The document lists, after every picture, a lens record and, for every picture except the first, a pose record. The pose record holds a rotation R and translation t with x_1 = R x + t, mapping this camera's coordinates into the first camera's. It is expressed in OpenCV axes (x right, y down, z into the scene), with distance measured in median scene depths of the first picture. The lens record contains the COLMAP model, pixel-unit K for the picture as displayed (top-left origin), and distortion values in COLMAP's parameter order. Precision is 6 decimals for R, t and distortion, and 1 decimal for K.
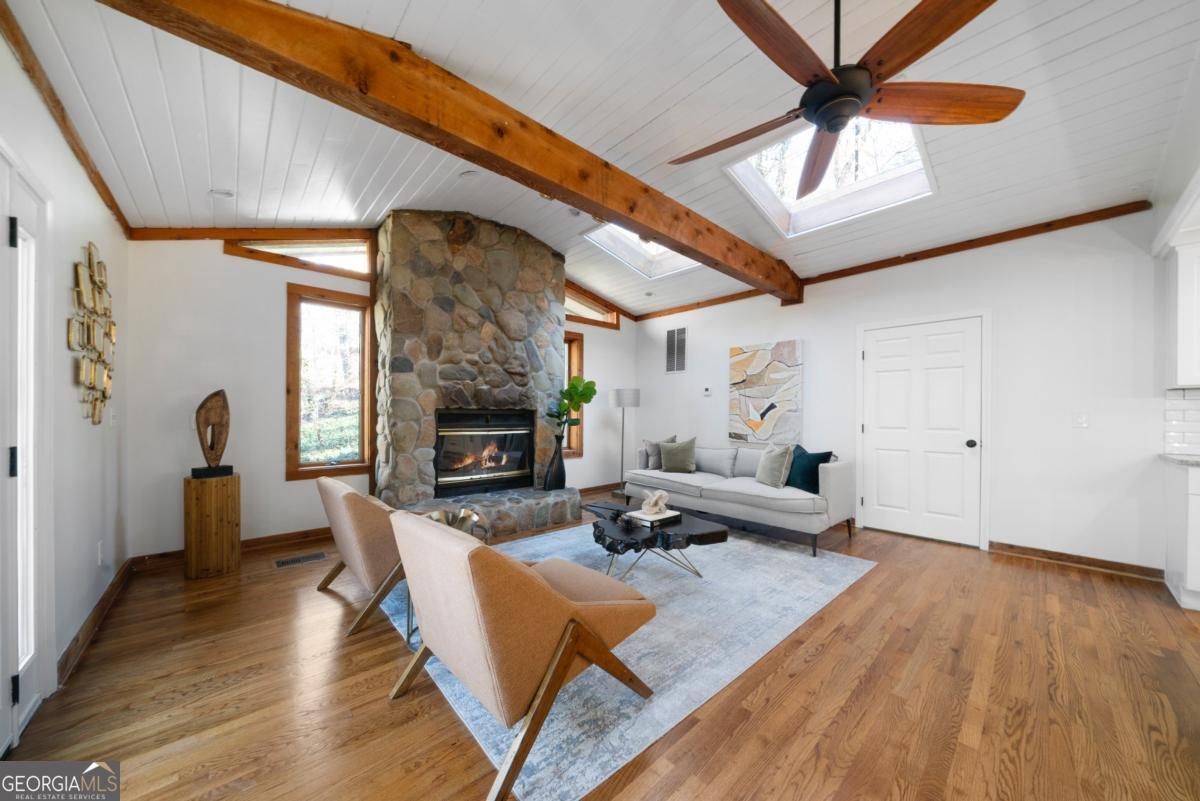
lens RADIAL K [[411.3, 0, 605.3], [0, 411.3, 414.5], [0, 0, 1]] dist [-0.001611, -0.000096]
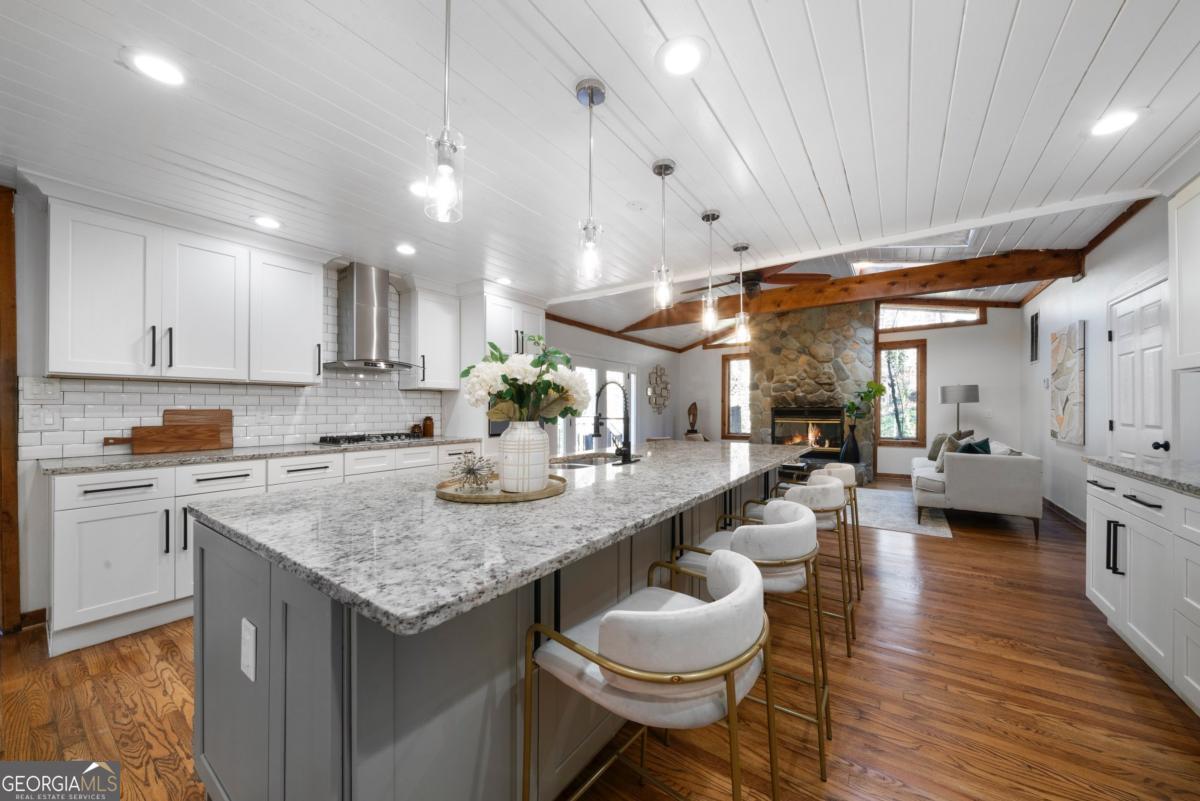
lens RADIAL K [[423.8, 0, 601.1], [0, 423.8, 409.6], [0, 0, 1]] dist [-0.002189, -0.000156]
pose [[0.210373, -0.005992, -0.977603, 1.261850], [0.001644, 0.999982, -0.005776, 0.005259], [0.977620, -0.000392, 0.210379, -0.168415]]
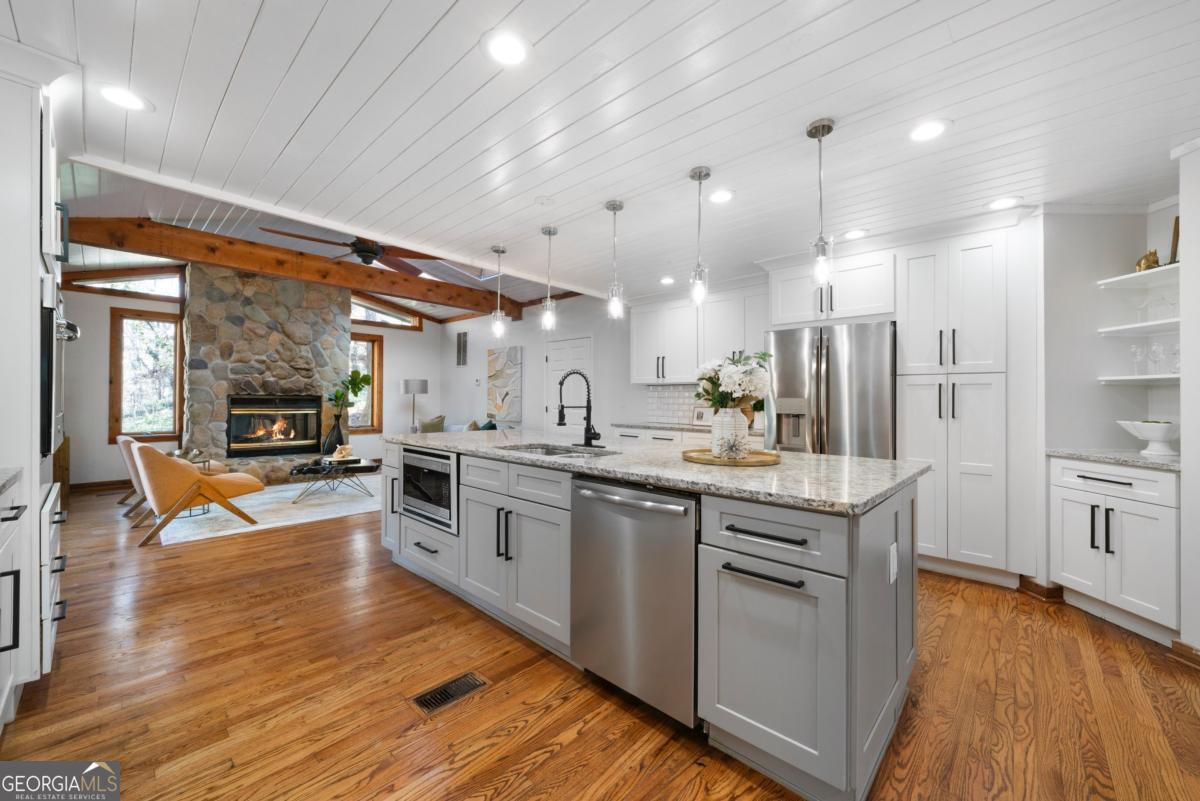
lens RADIAL K [[464.8, 0, 607.0], [0, 464.8, 398.8], [0, 0, 1]] dist [-0.000110, 0.000161]
pose [[0.996446, 0.002897, 0.084189, 0.720415], [-0.002531, 0.999987, -0.004454, 0.004097], [-0.084201, 0.004225, 0.996440, -0.673964]]
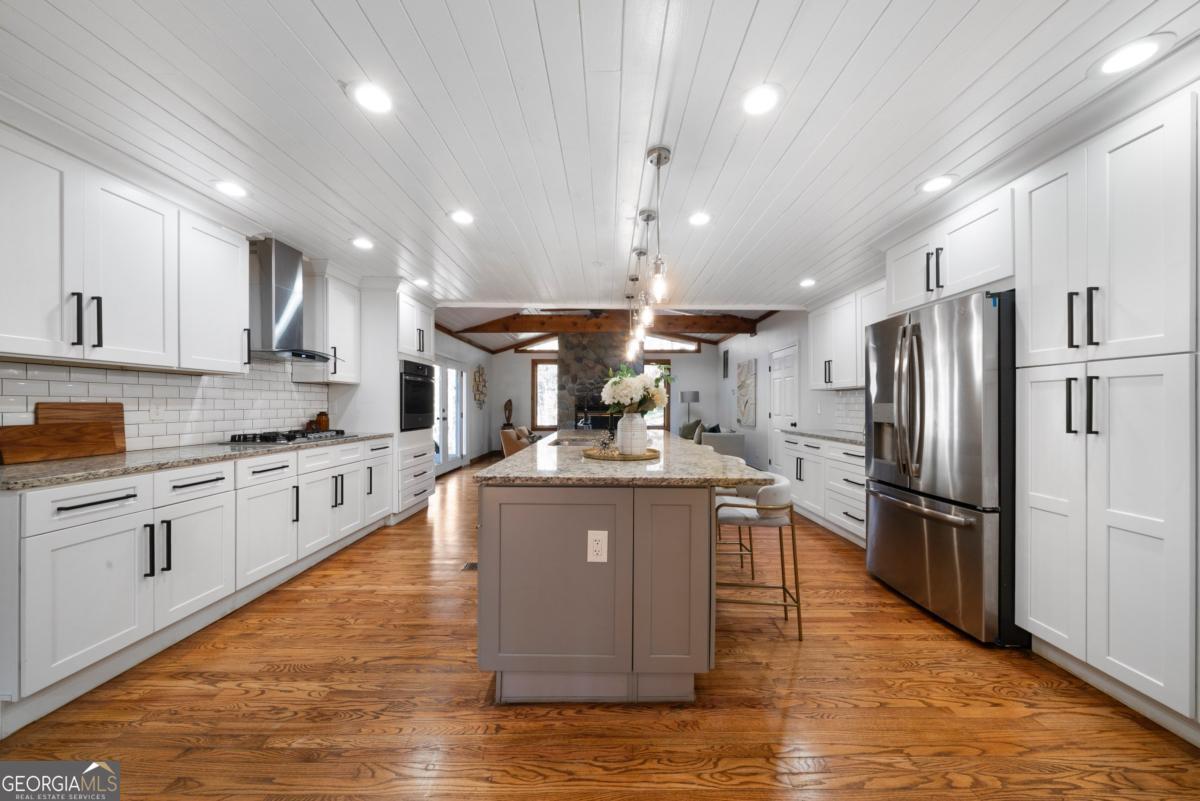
lens RADIAL K [[410.0, 0, 602.1], [0, 410.0, 405.4], [0, 0, 1]] dist [-0.002538, -0.000206]
pose [[0.729965, -0.003464, -0.683475, 1.258450], [-0.001211, 0.999979, -0.006361, 0.006048], [0.683483, 0.005471, 0.729946, -0.594573]]
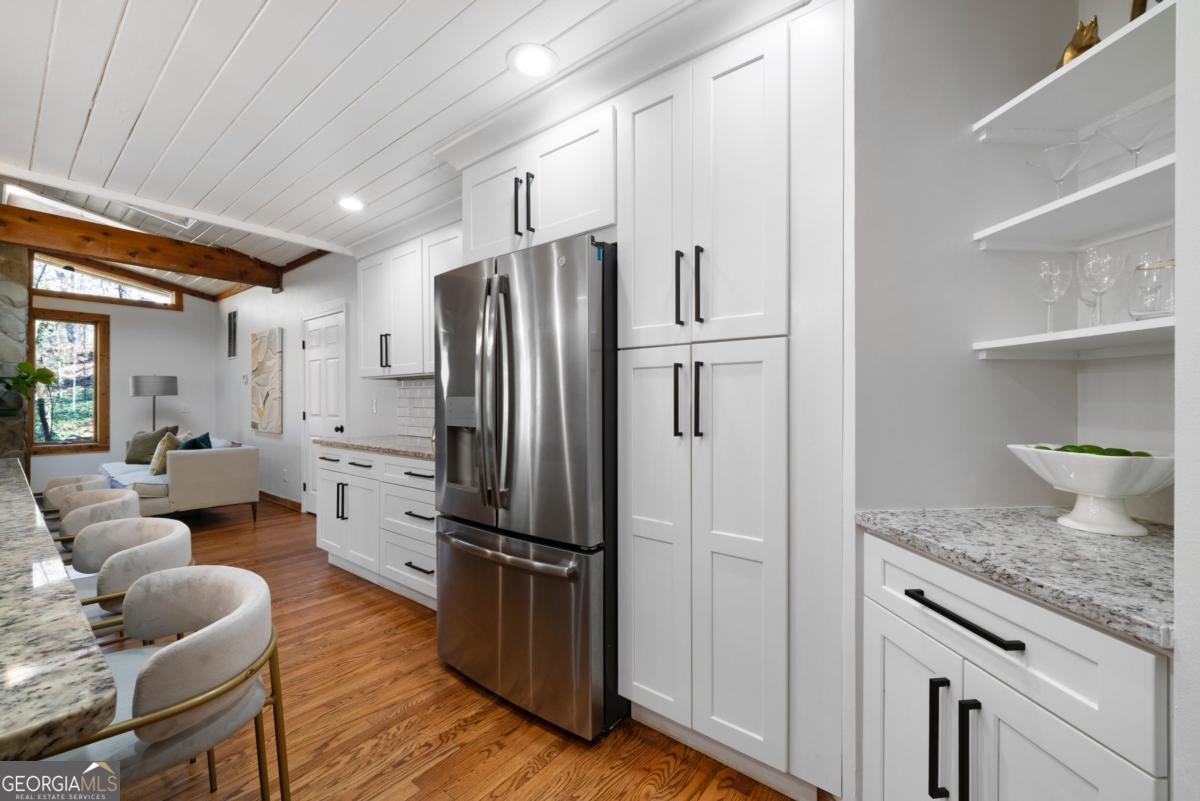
lens RADIAL K [[485.5, 0, 606.0], [0, 485.5, 404.2], [0, 0, 1]] dist [-0.001426, 0.000173]
pose [[0.987085, -0.005910, 0.160086, 1.207509], [0.005477, 0.999980, 0.003145, 0.004913], [-0.160101, -0.002228, 0.987098, -0.329126]]
